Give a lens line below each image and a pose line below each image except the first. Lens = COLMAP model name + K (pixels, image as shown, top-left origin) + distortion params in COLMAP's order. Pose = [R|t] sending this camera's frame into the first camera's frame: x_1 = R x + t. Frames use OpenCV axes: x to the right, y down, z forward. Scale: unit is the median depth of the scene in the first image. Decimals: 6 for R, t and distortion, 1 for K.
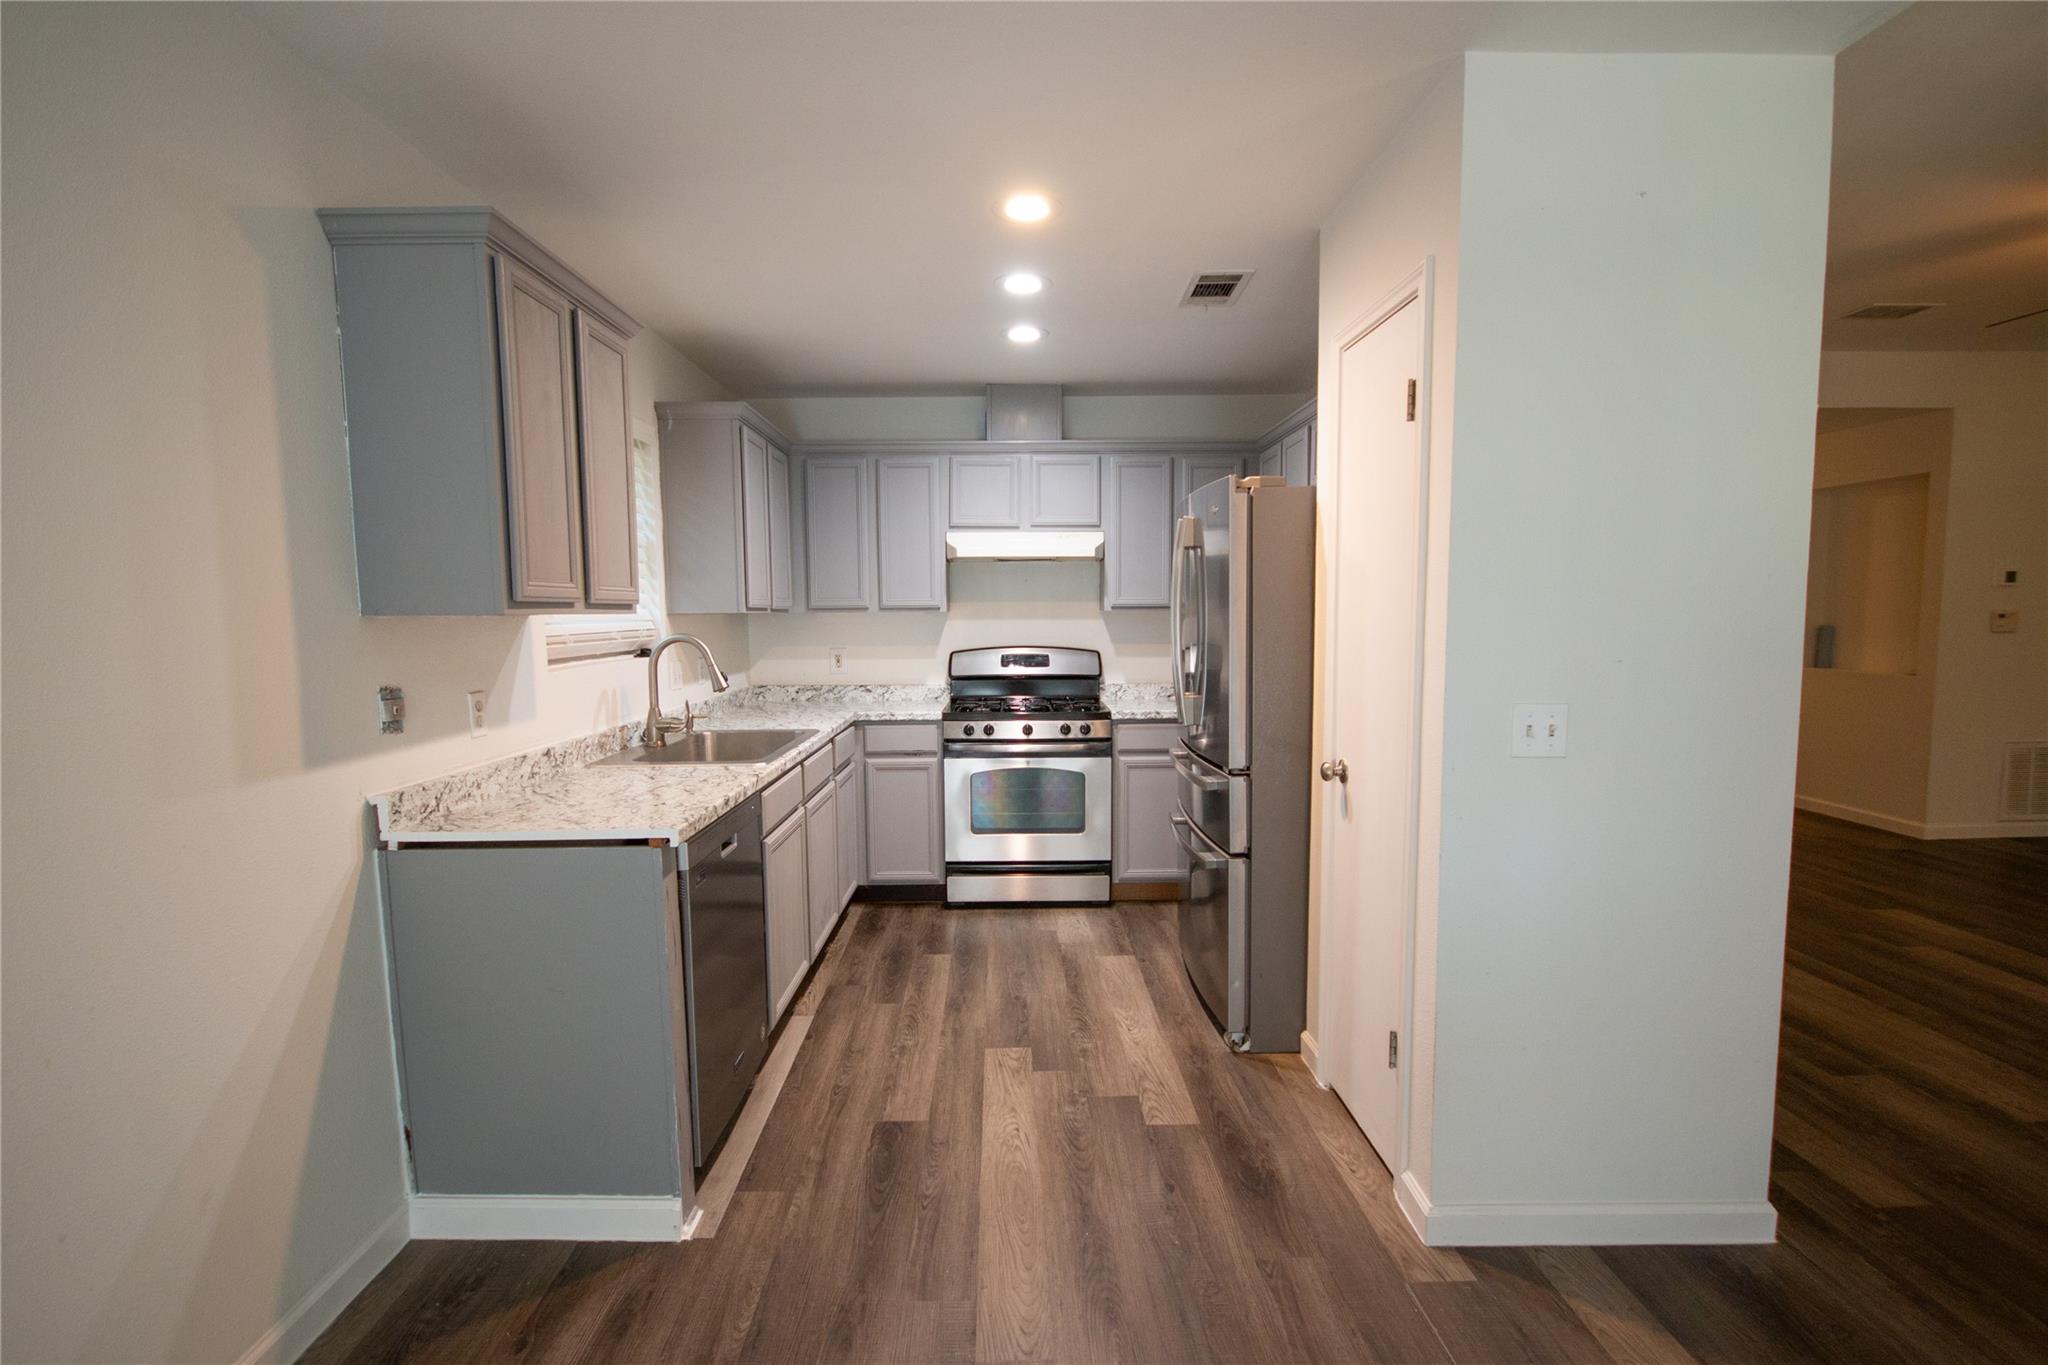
lens RADIAL K [[934.0, 0, 1032.2], [0, 934.0, 691.4], [0, 0, 1]] dist [0.006543, -0.008374]
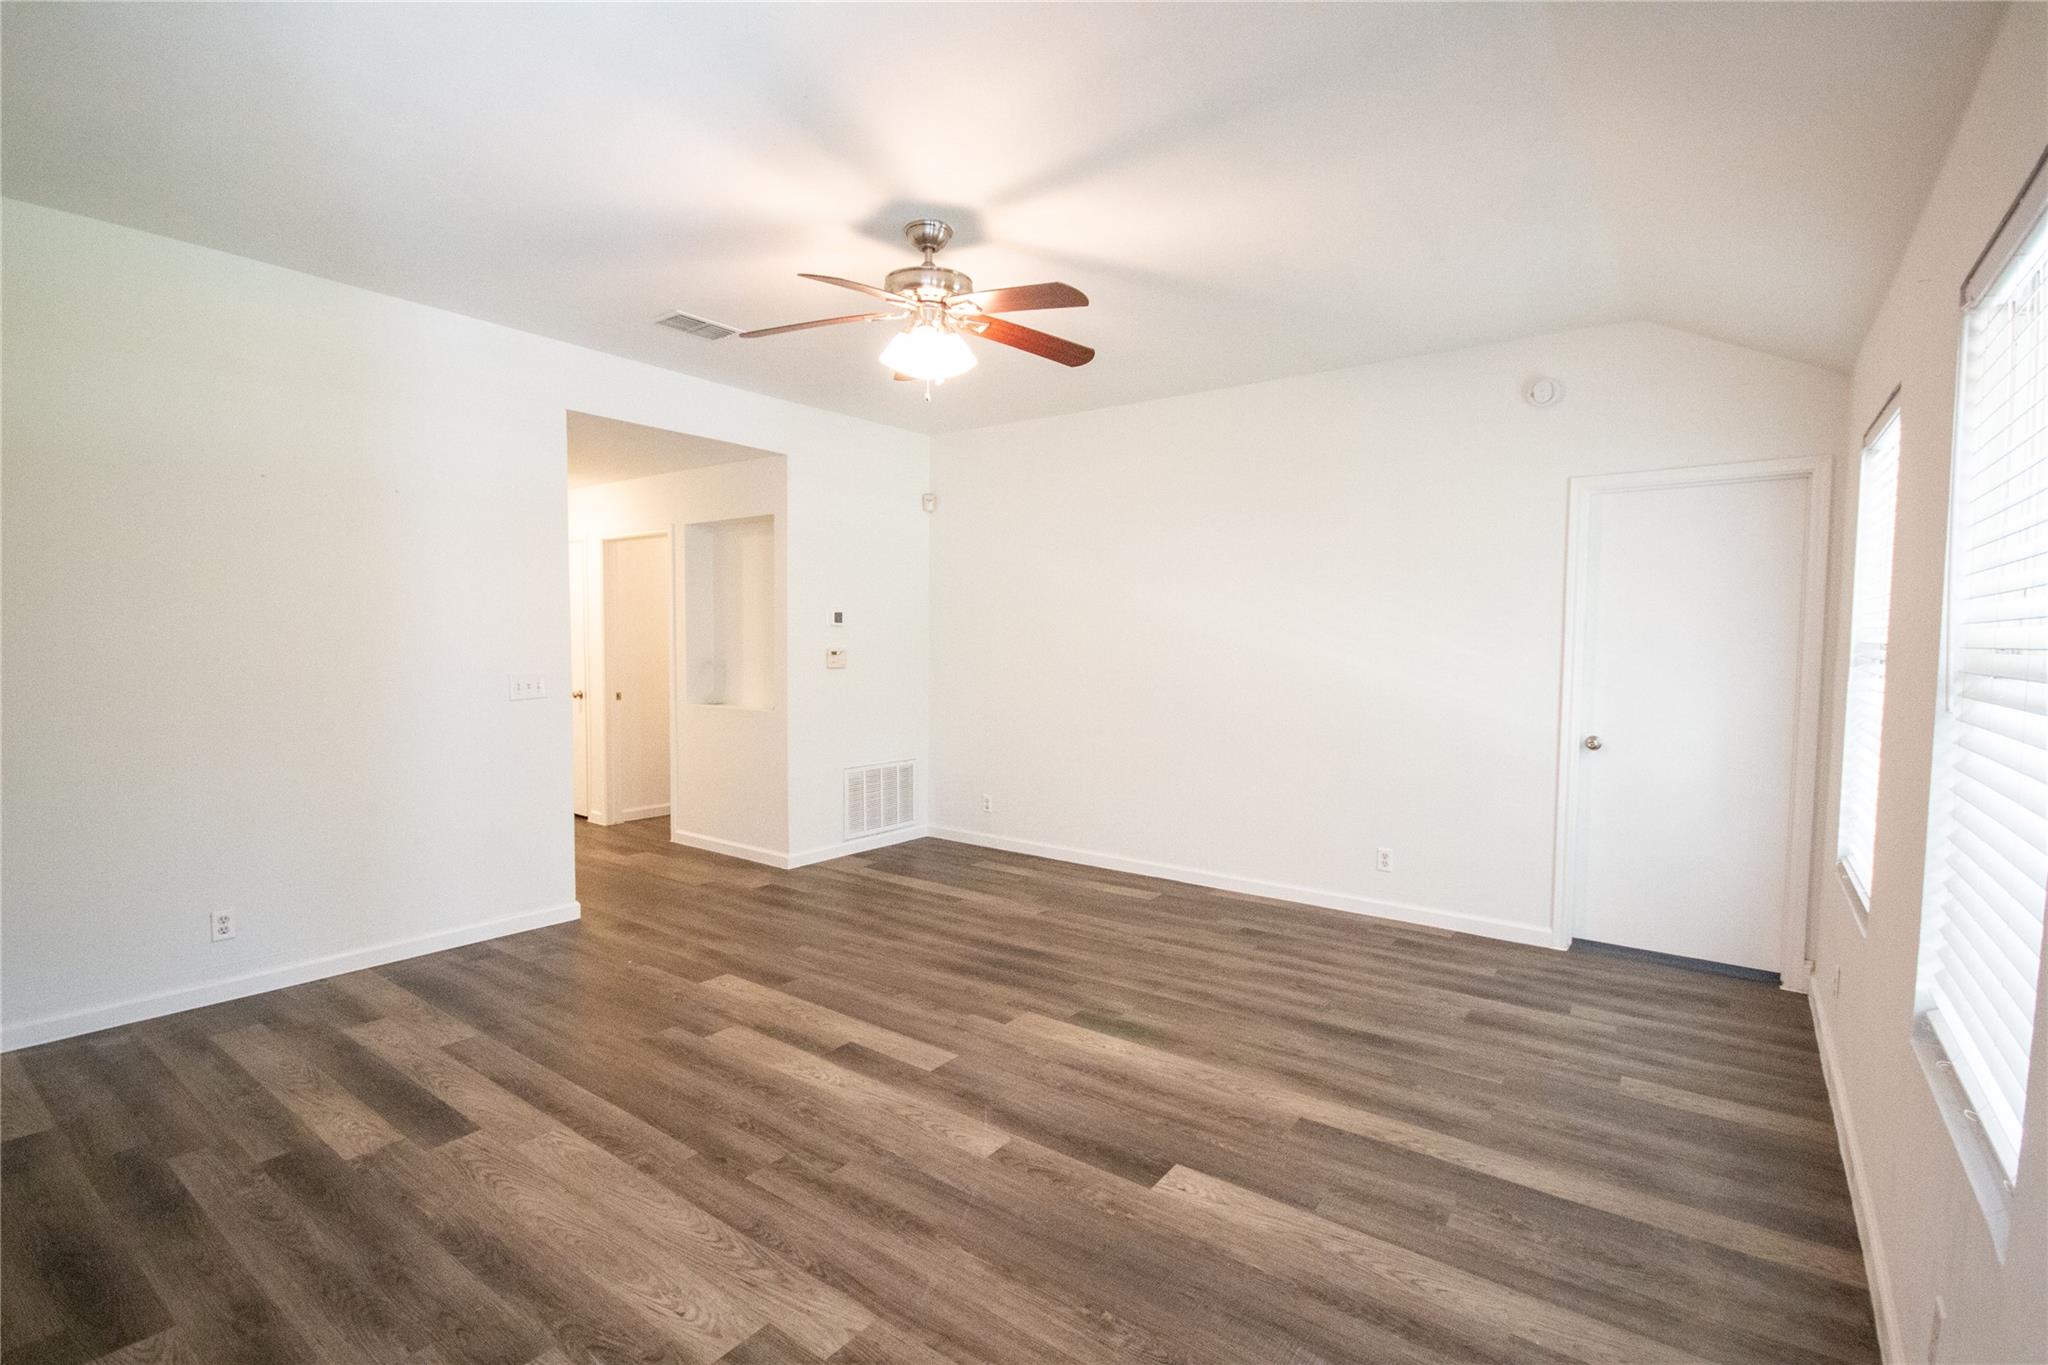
lens RADIAL K [[934.0, 0, 1018.1], [0, 934.0, 695.1], [0, 0, 1]] dist [0.006543, -0.008374]
pose [[0.614747, -0.029273, 0.788181, 0.579782], [0.053326, 0.998567, -0.004506, -0.029992], [-0.786920, 0.044801, 0.615427, 0.298833]]
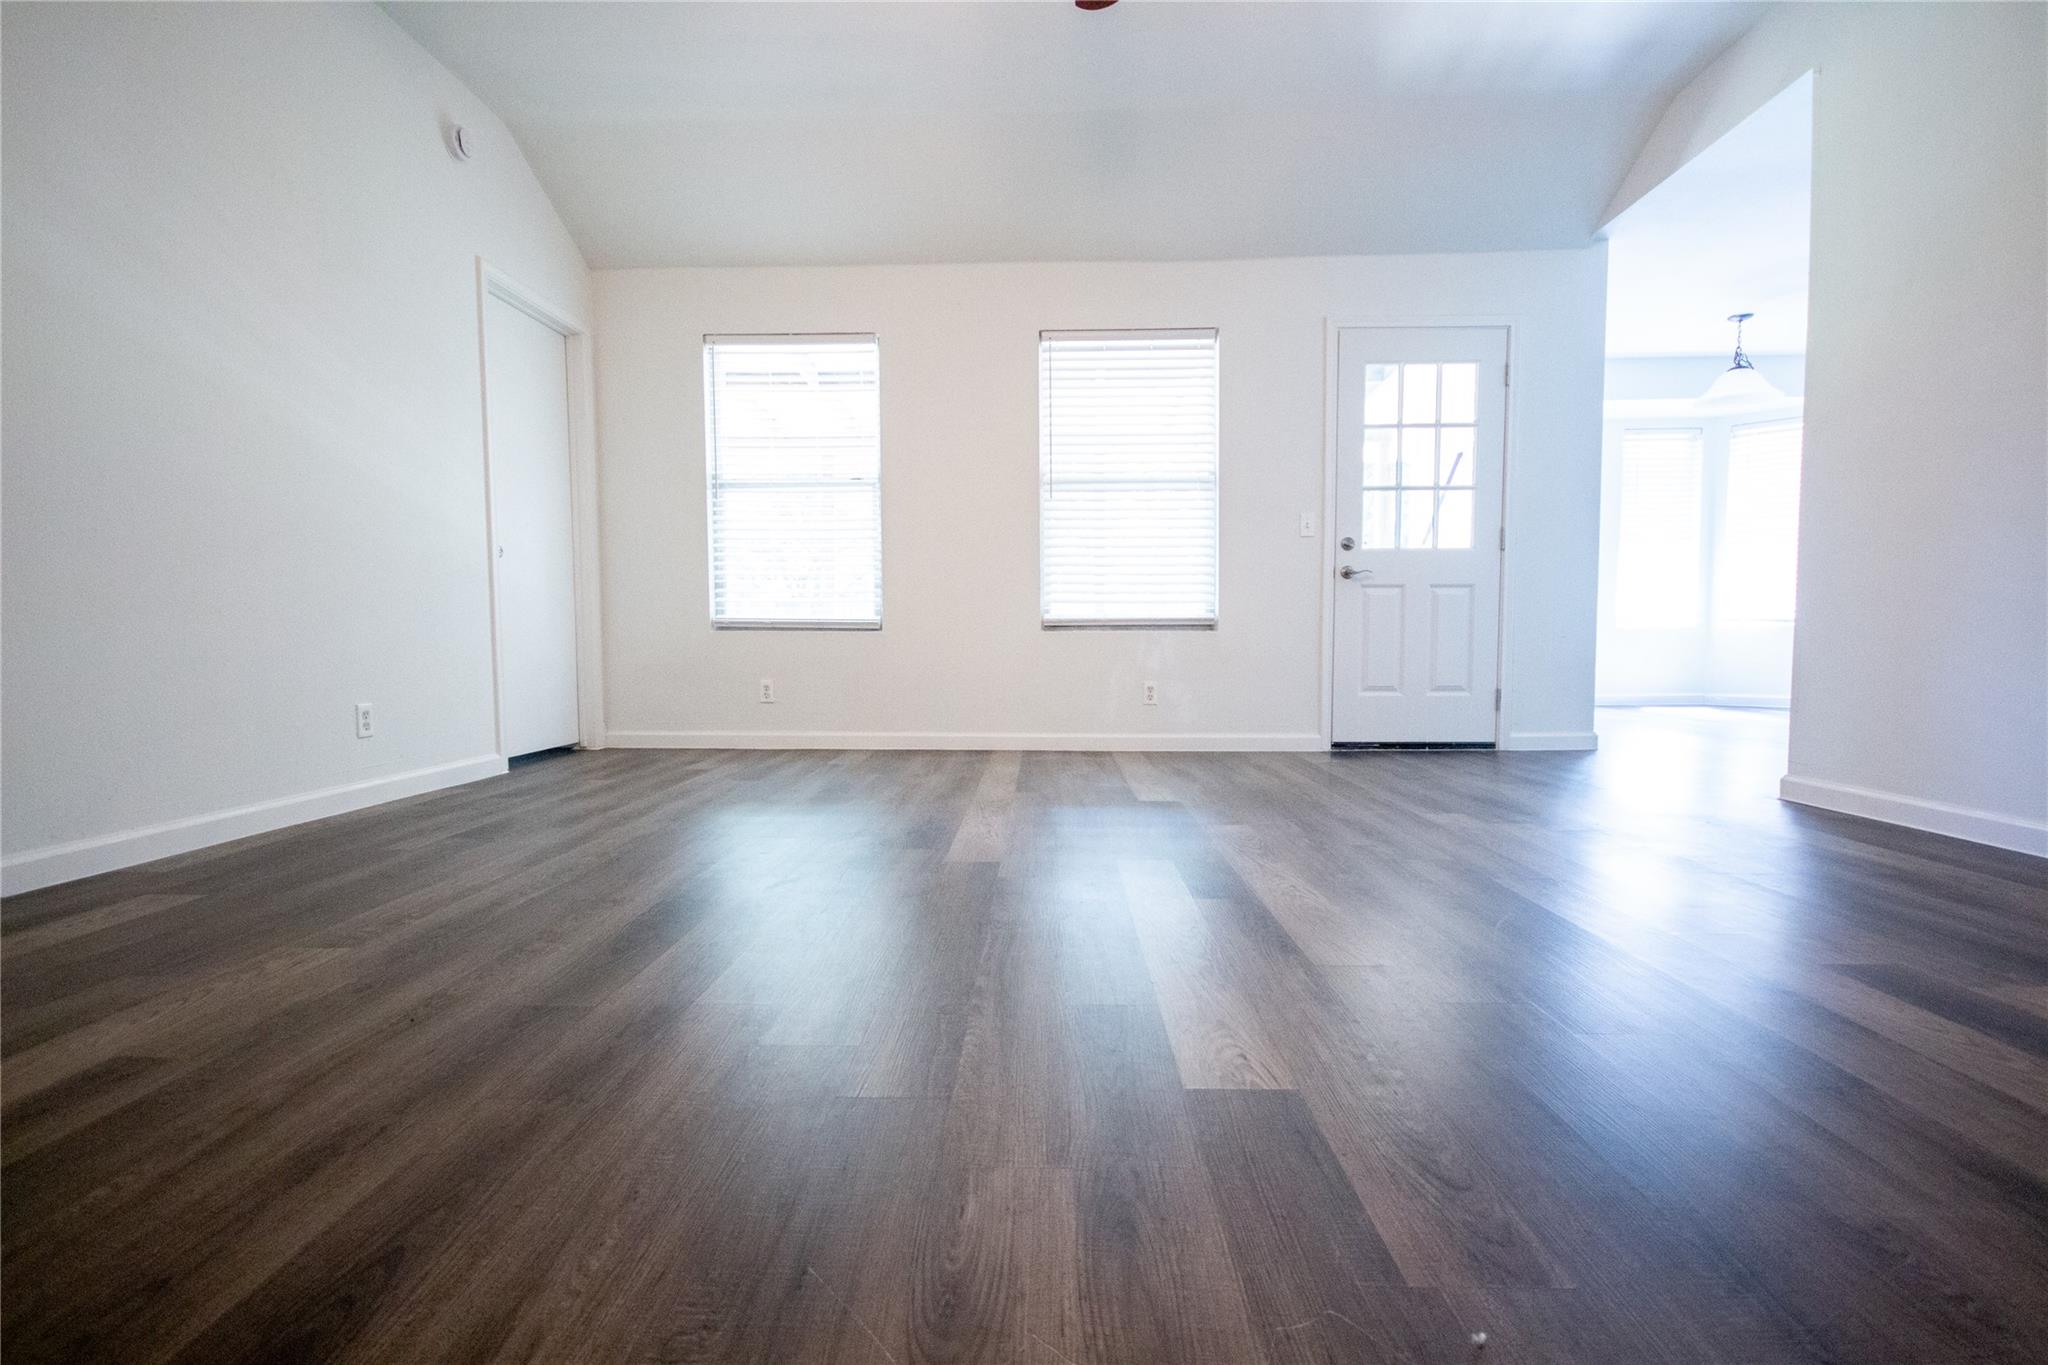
lens RADIAL K [[934.0, 0, 1024.4], [0, 934.0, 676.7], [0, 0, 1]] dist [0.006543, -0.008374]
pose [[-0.998419, 0.011146, 0.055099, 1.425587], [0.018205, 0.991434, 0.129334, 0.106863], [-0.053185, 0.130133, -0.990069, 1.866824]]
